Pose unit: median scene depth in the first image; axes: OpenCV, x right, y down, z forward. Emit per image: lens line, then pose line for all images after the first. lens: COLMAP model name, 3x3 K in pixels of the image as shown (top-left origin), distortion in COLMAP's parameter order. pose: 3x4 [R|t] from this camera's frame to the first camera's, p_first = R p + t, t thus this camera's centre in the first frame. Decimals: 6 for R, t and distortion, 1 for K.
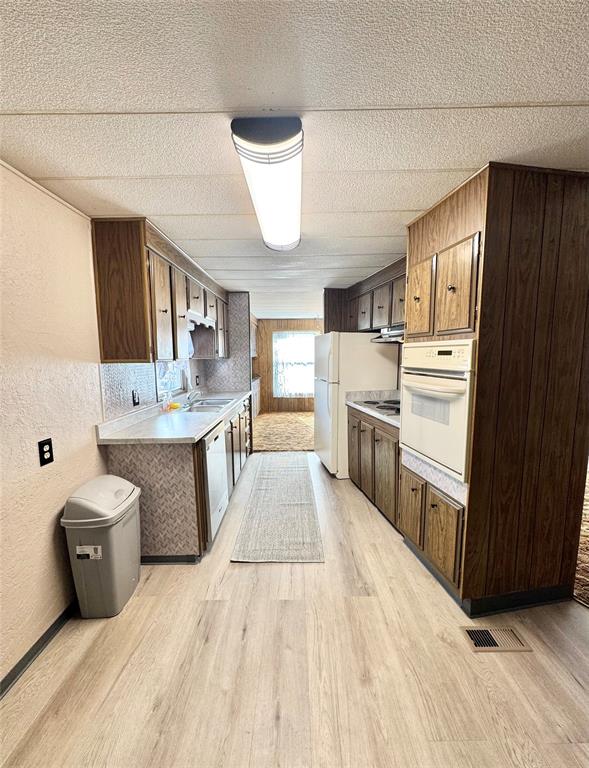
lens RADIAL K [[318.0, 0, 295.0], [0, 318.0, 394.2], [0, 0, 1]] dist [-0.000547, -0.000062]
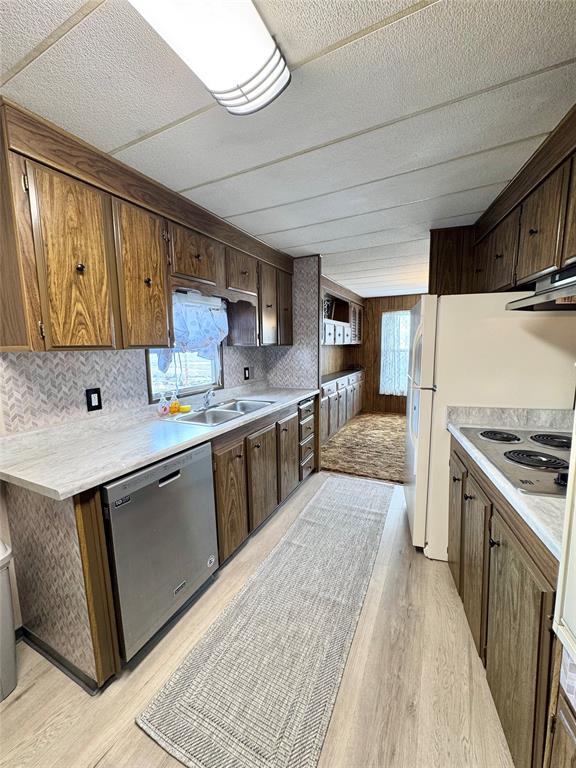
lens RADIAL K [[304.8, 0, 288.0], [0, 304.8, 384.0], [0, 0, 1]] dist [0.000934, 0.000394]
pose [[0.892724, 0.050675, -0.447745, 0.132685], [-0.047020, 0.998708, 0.019283, -0.038150], [0.448143, 0.003839, 0.893954, 0.375935]]
